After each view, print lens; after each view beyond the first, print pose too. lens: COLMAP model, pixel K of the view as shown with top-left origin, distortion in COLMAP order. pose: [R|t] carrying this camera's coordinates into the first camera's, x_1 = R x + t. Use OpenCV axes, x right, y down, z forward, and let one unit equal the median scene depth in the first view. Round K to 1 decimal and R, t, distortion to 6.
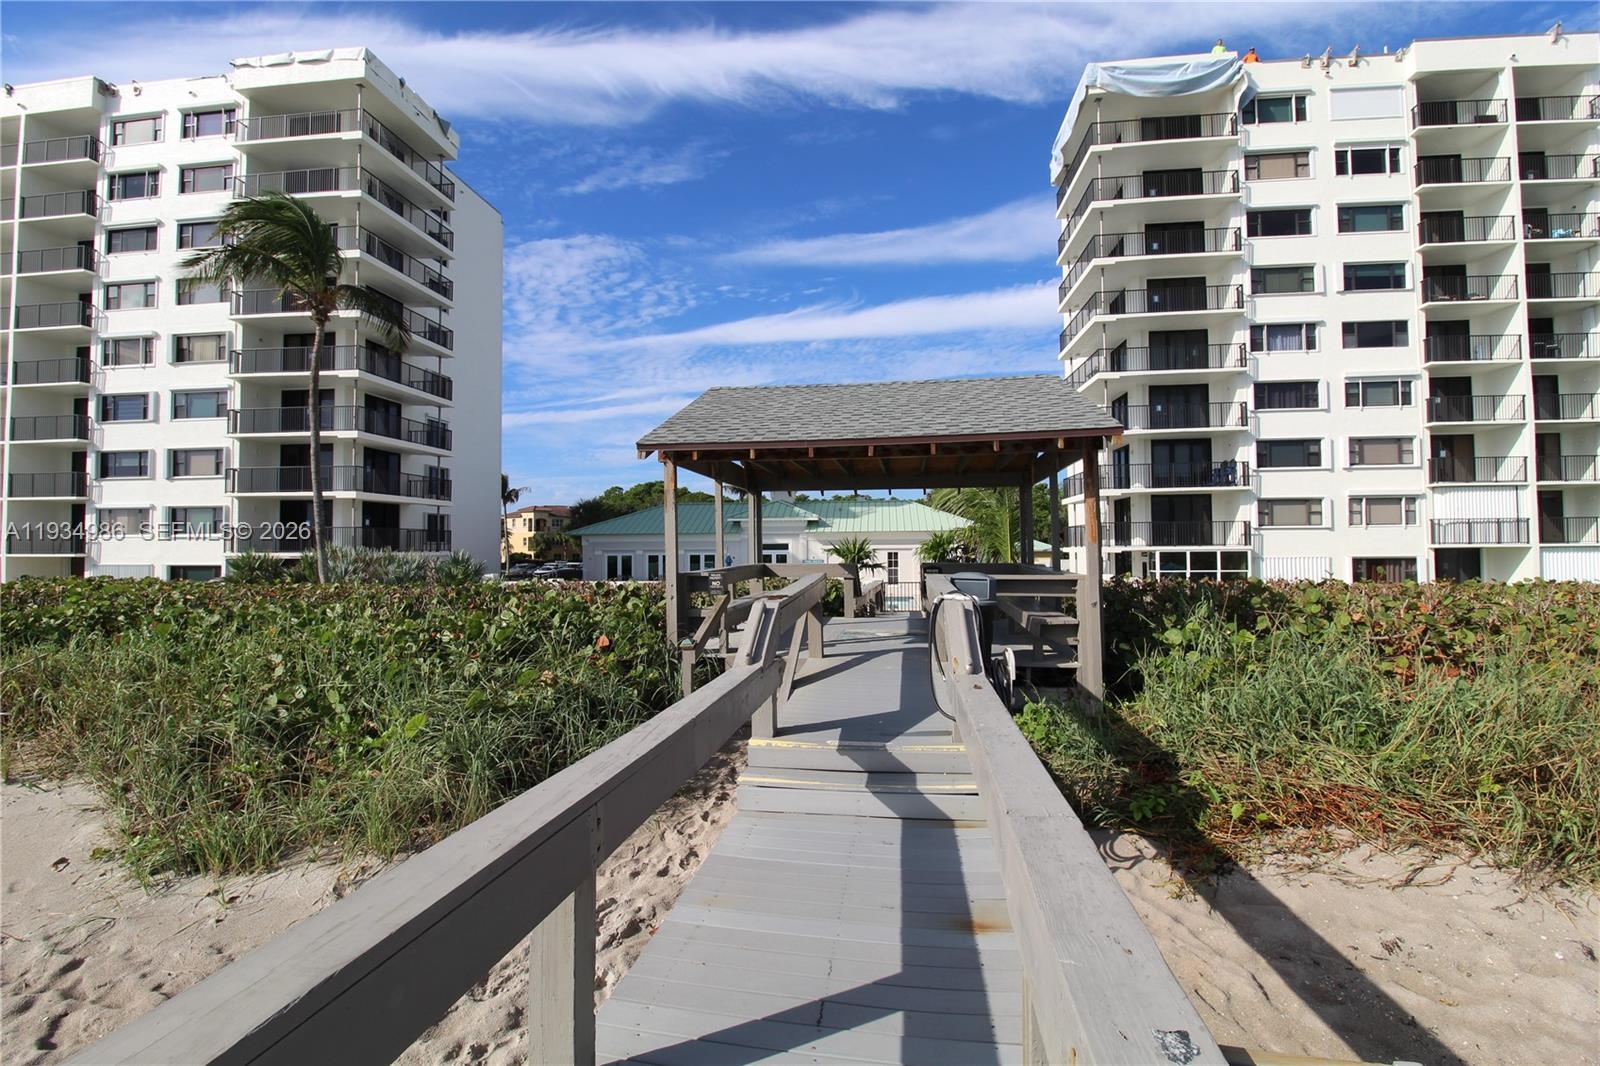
lens RADIAL K [[742.4, 0, 801.0], [0, 742.4, 524.1], [0, 0, 1]] dist [-0.014718, -0.005308]
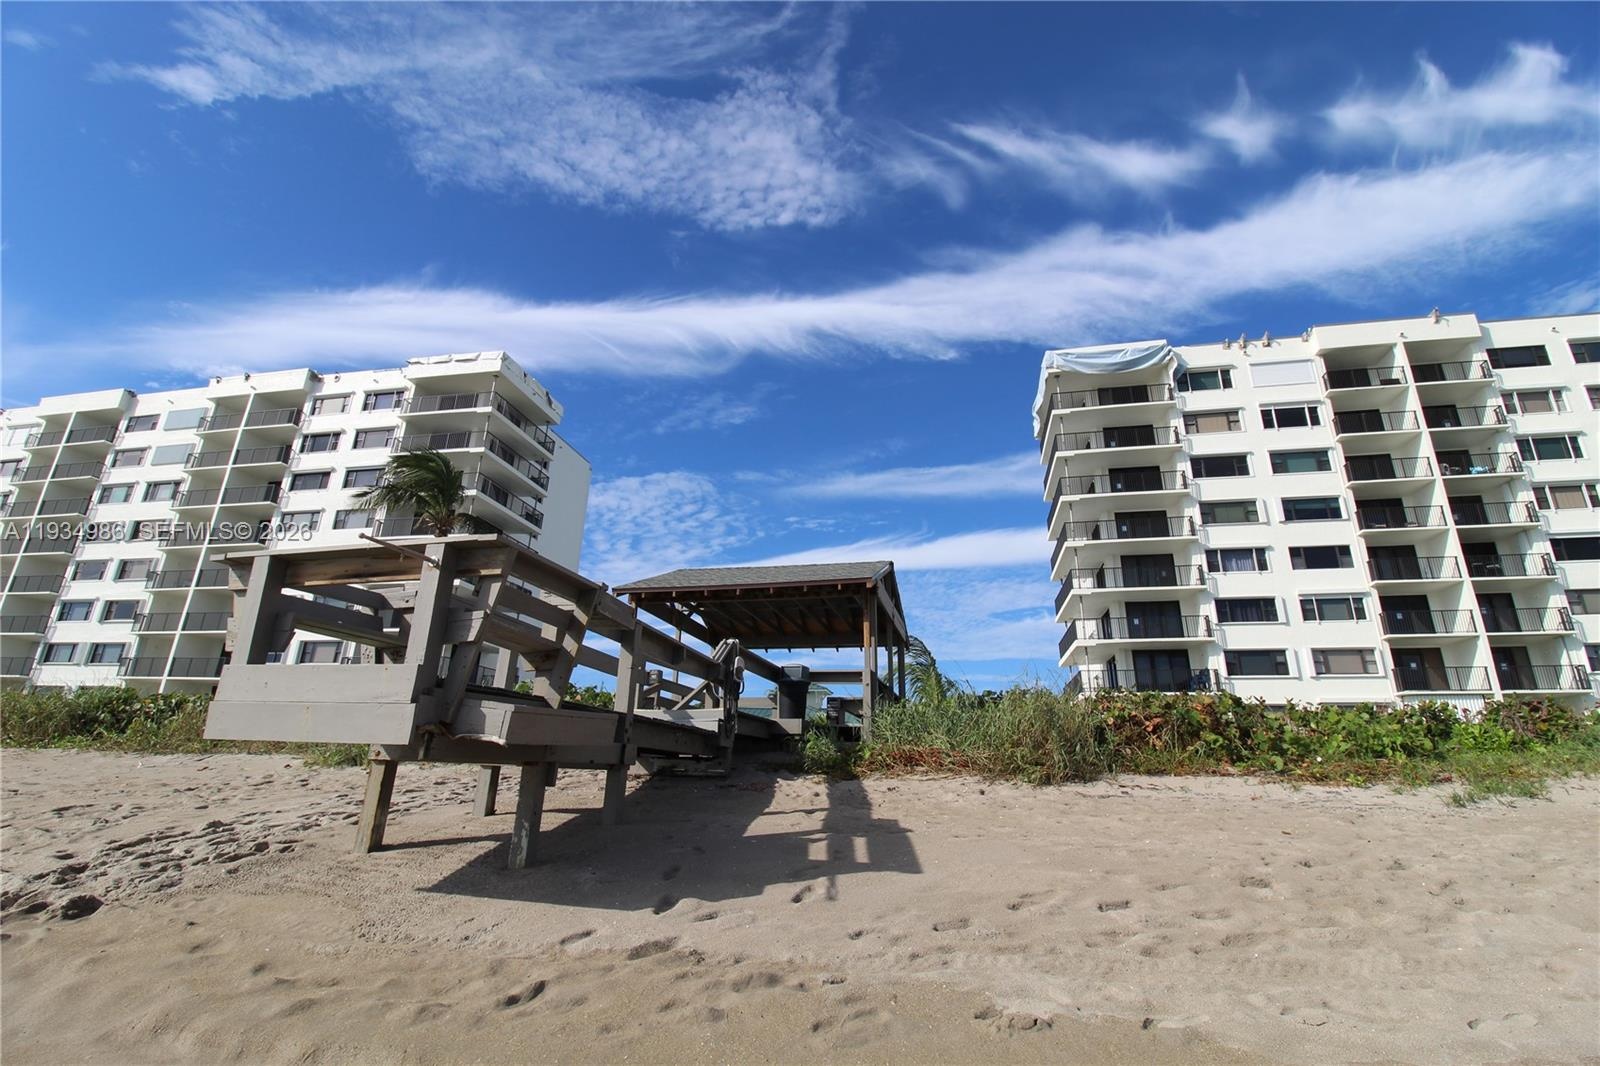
lens RADIAL K [[766.4, 0, 798.0], [0, 766.4, 511.8], [0, 0, 1]] dist [0.001192, -0.004703]
pose [[0.995843, 0.000563, -0.091090, 0.085061], [-0.029070, 0.949657, -0.311939, 0.067738], [0.086328, 0.313290, 0.945726, -0.214492]]
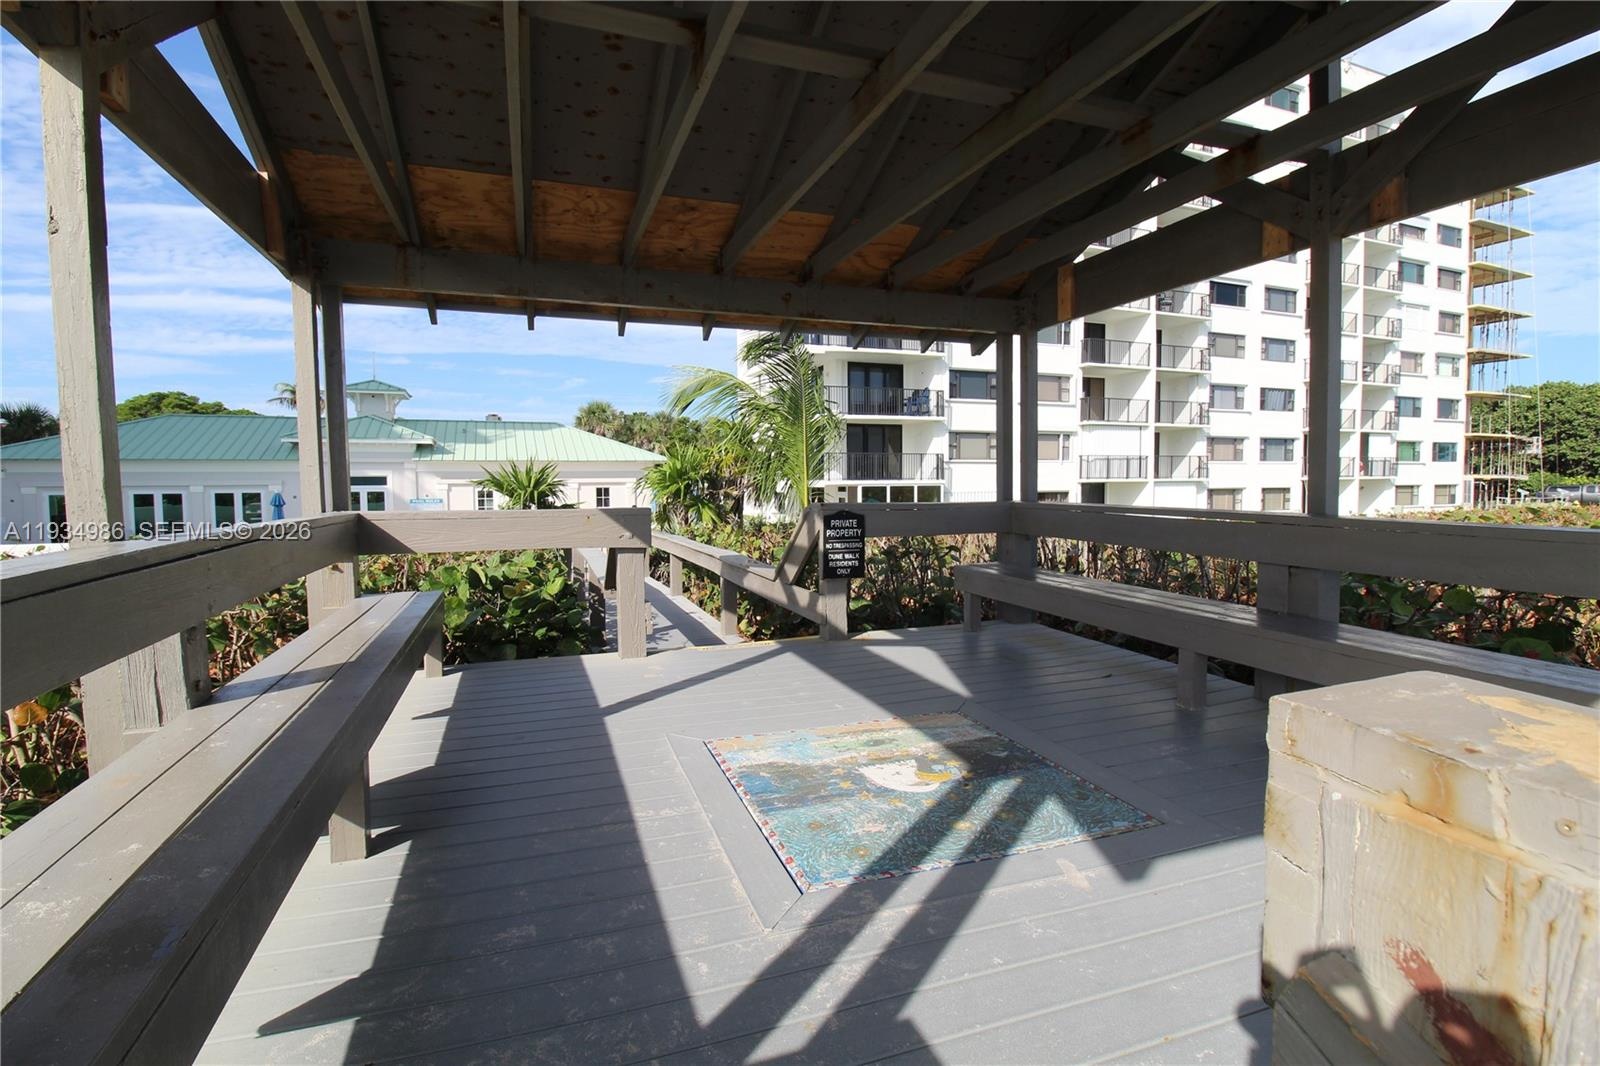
lens RADIAL K [[742.4, 0, 805.5], [0, 742.4, 529.1], [0, 0, 1]] dist [-0.014718, -0.005308]
pose [[0.873147, -0.032129, 0.486396, -0.015426], [-0.013353, 0.995875, 0.089752, 0.008866], [-0.487273, -0.084862, 0.869116, 0.245008]]
